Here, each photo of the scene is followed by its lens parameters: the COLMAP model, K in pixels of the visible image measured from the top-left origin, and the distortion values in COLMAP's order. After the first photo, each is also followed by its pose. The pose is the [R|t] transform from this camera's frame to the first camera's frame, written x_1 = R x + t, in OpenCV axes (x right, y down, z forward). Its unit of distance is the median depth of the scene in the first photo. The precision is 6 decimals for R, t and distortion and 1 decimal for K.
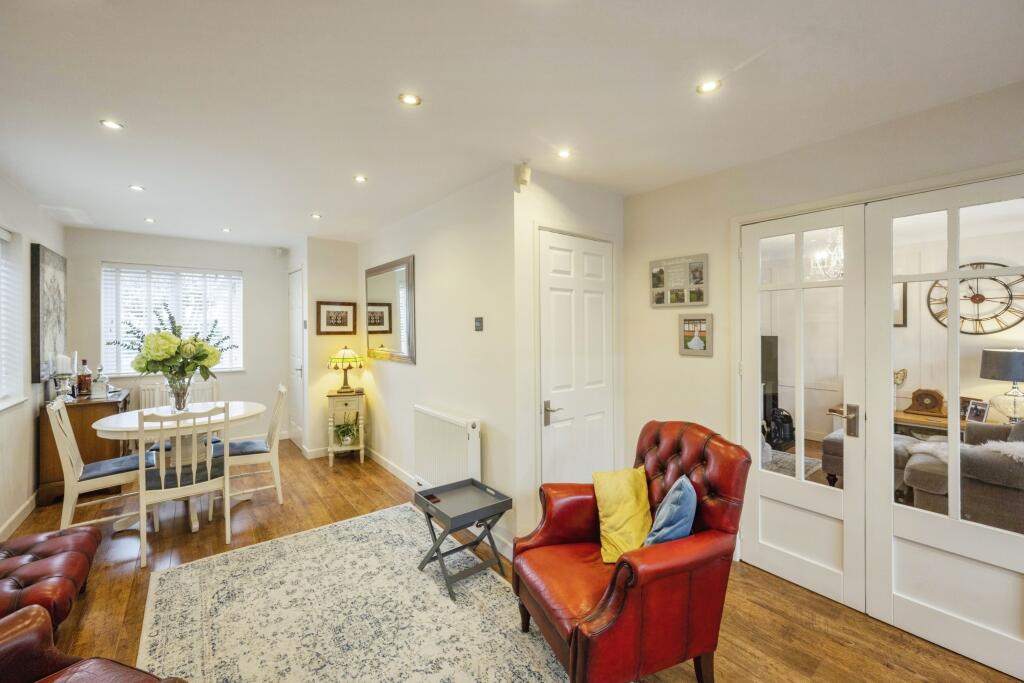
lens RADIAL K [[408.7, 0, 513.1], [0, 408.7, 330.3], [0, 0, 1]] dist [-0.000504, -0.000162]
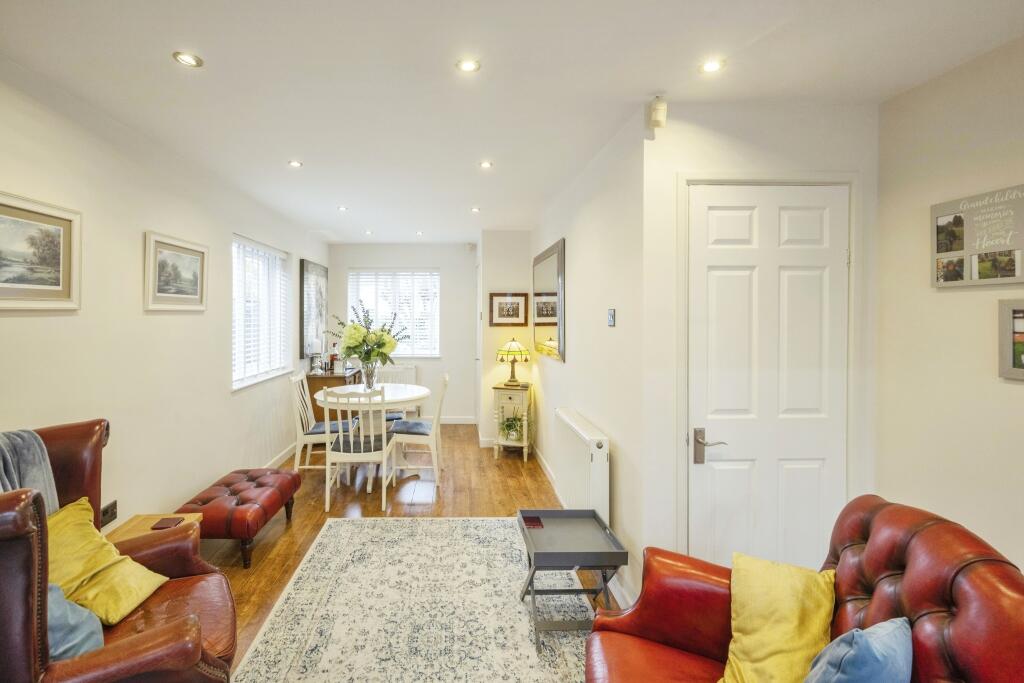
lens RADIAL K [[438.7, 0, 510.4], [0, 438.7, 320.8], [0, 0, 1]] dist [0.001107, 0.000032]
pose [[0.800781, 0.009463, -0.598883, 0.284073], [-0.004203, 0.999939, 0.010181, -0.018686], [0.598943, -0.005636, 0.800772, 0.213579]]
